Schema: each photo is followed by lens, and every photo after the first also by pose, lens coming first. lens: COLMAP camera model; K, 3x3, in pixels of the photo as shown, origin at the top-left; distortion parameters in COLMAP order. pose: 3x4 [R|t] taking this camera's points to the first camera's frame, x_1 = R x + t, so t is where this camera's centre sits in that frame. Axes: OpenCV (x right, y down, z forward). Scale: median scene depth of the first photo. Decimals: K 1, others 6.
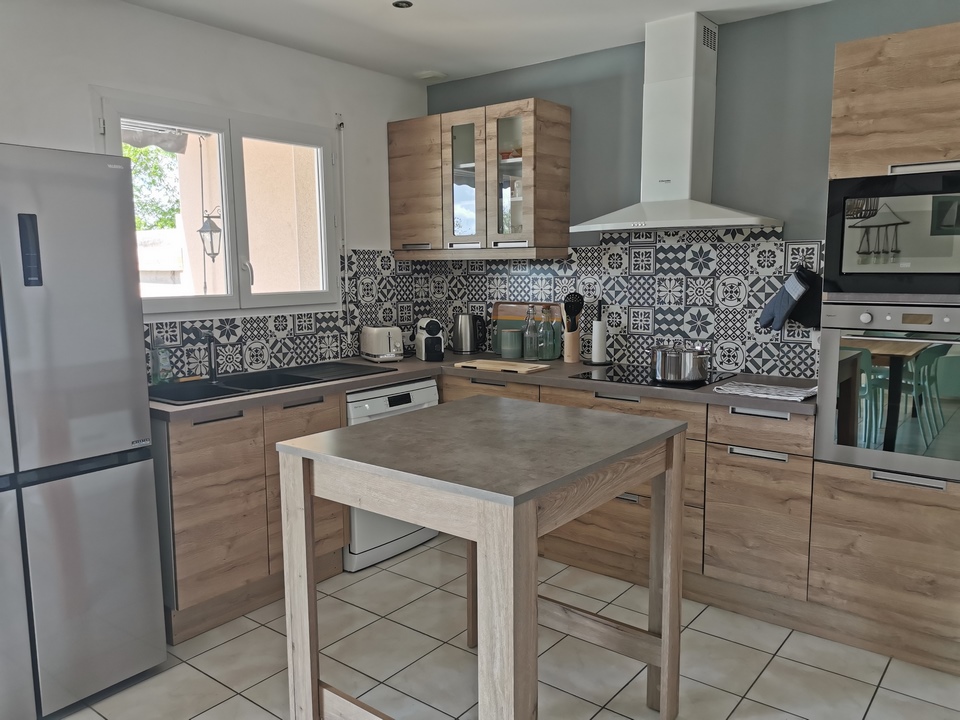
lens RADIAL K [[745.3, 0, 484.2], [0, 745.3, 359.0], [0, 0, 1]] dist [0.033313, -0.043257]
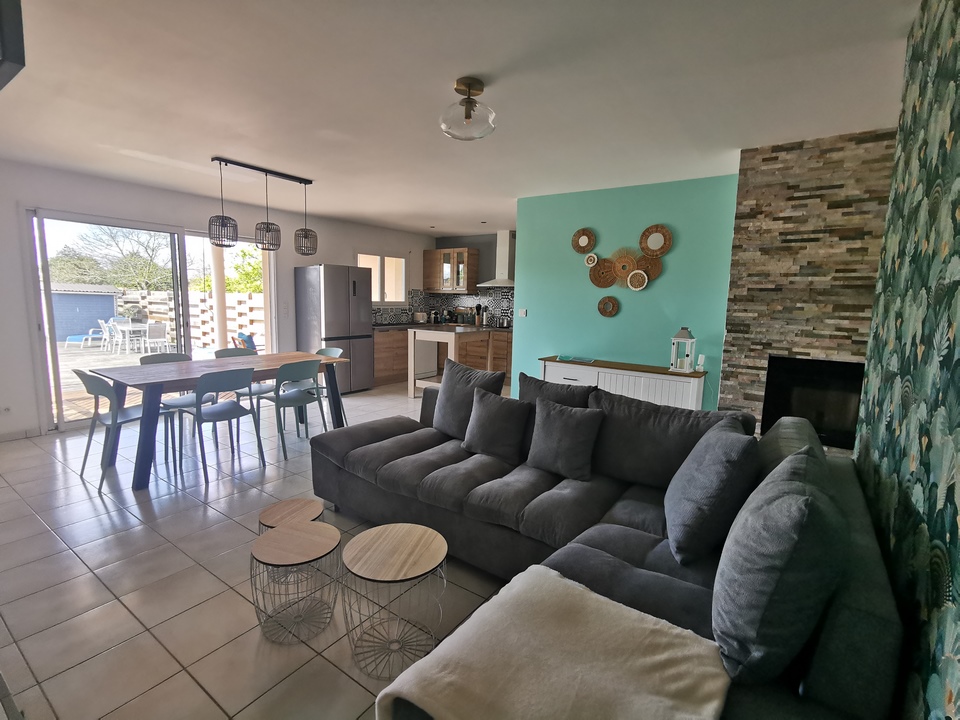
lens RADIAL K [[462.6, 0, 472.8], [0, 462.6, 359.0], [0, 0, 1]] dist [-0.000904, -0.000020]
pose [[0.998724, 0.026526, 0.042977, 0.010817], [-0.026916, 0.999601, 0.008534, 0.143000], [-0.042733, -0.009679, 0.999040, -1.093982]]
